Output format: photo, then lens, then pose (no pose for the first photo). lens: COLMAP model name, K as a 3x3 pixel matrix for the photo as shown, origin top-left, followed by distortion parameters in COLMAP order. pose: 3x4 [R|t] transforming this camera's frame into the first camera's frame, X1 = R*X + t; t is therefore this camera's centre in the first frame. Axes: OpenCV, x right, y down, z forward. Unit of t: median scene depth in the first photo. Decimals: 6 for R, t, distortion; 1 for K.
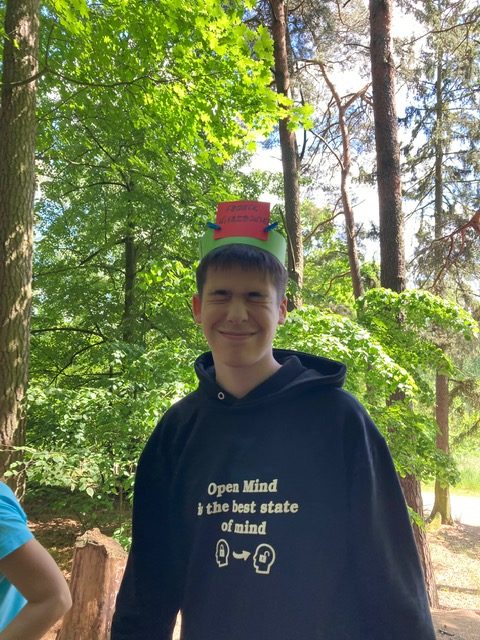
lens RADIAL K [[514.6, 0, 248.8], [0, 514.6, 323.1], [0, 0, 1]] dist [0.045698, -0.228976]
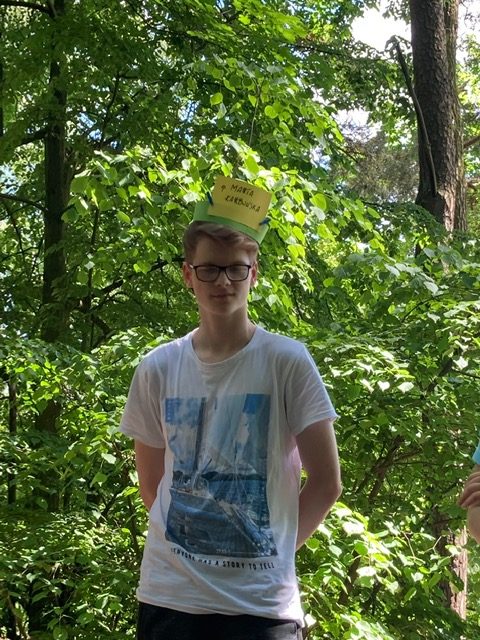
lens RADIAL K [[1387.3, 0, 240.0], [0, 1387.3, 320.0], [0, 0, 1]] dist [0.252053, -1.739519]
pose [[0.995567, -0.010751, -0.093434, 0.031160], [0.006433, 0.998902, -0.046398, 0.050909], [0.093830, 0.045592, 0.994544, -0.142449]]
